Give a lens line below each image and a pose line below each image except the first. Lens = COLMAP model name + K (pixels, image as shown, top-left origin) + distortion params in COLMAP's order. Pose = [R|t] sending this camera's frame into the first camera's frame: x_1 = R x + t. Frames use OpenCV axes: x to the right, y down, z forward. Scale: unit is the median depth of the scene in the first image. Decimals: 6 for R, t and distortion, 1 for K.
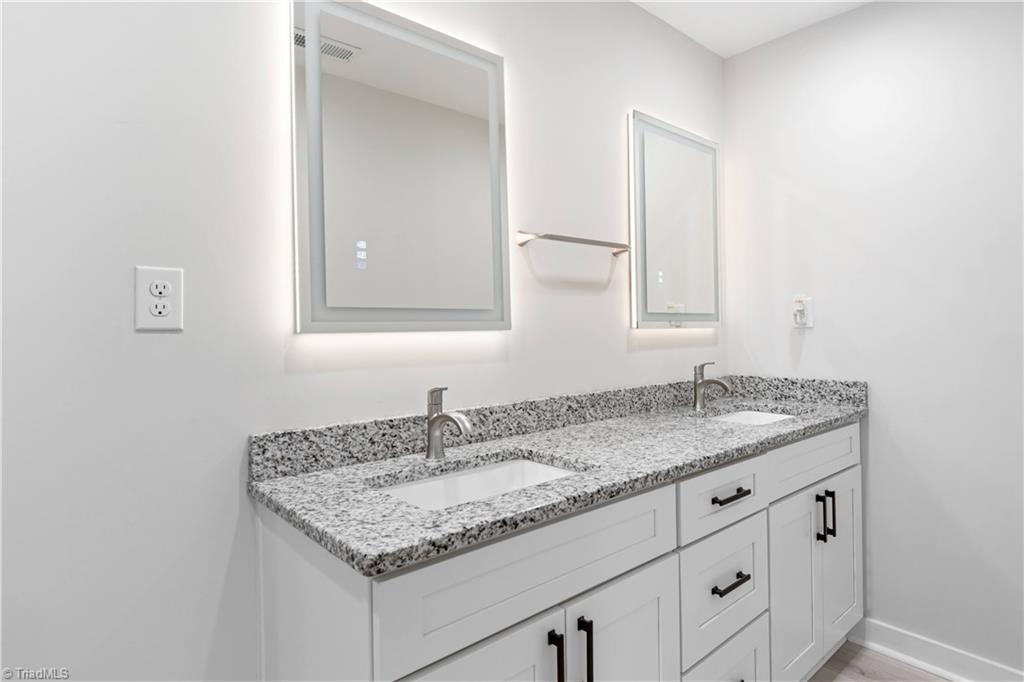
lens RADIAL K [[552.4, 0, 535.6], [0, 552.4, 330.8], [0, 0, 1]] dist [0.001021, -0.000540]
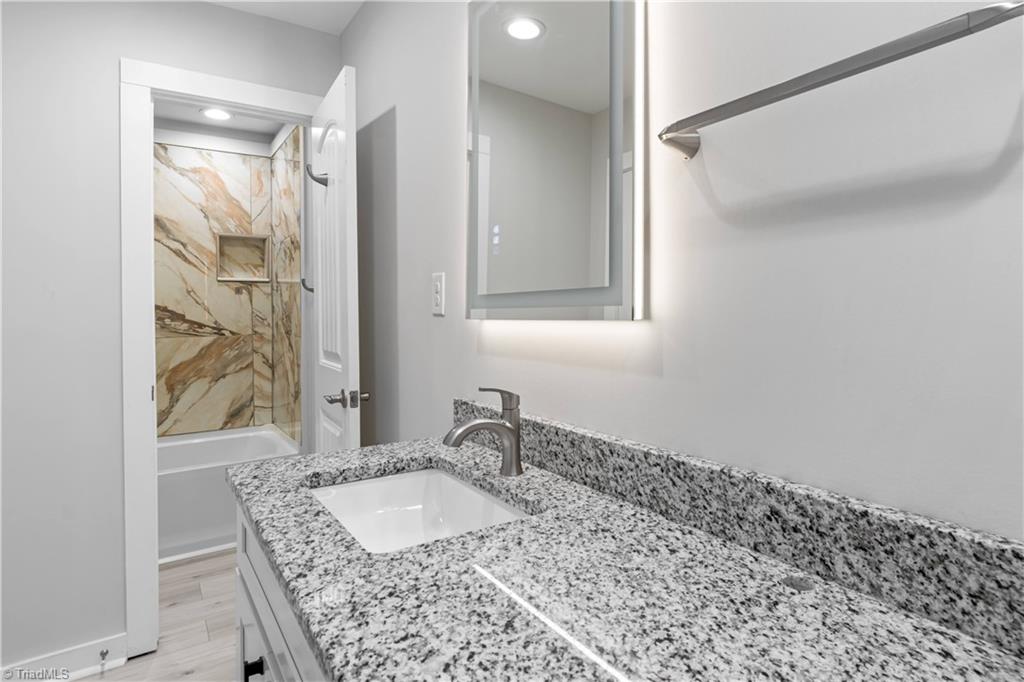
lens RADIAL K [[552.4, 0, 535.6], [0, 552.4, 330.8], [0, 0, 1]] dist [0.001021, -0.000540]
pose [[-0.110475, 0.045021, -0.992859, 0.553290], [0.004759, 0.998986, 0.044769, -0.017430], [0.993868, 0.000220, -0.110577, 1.002820]]
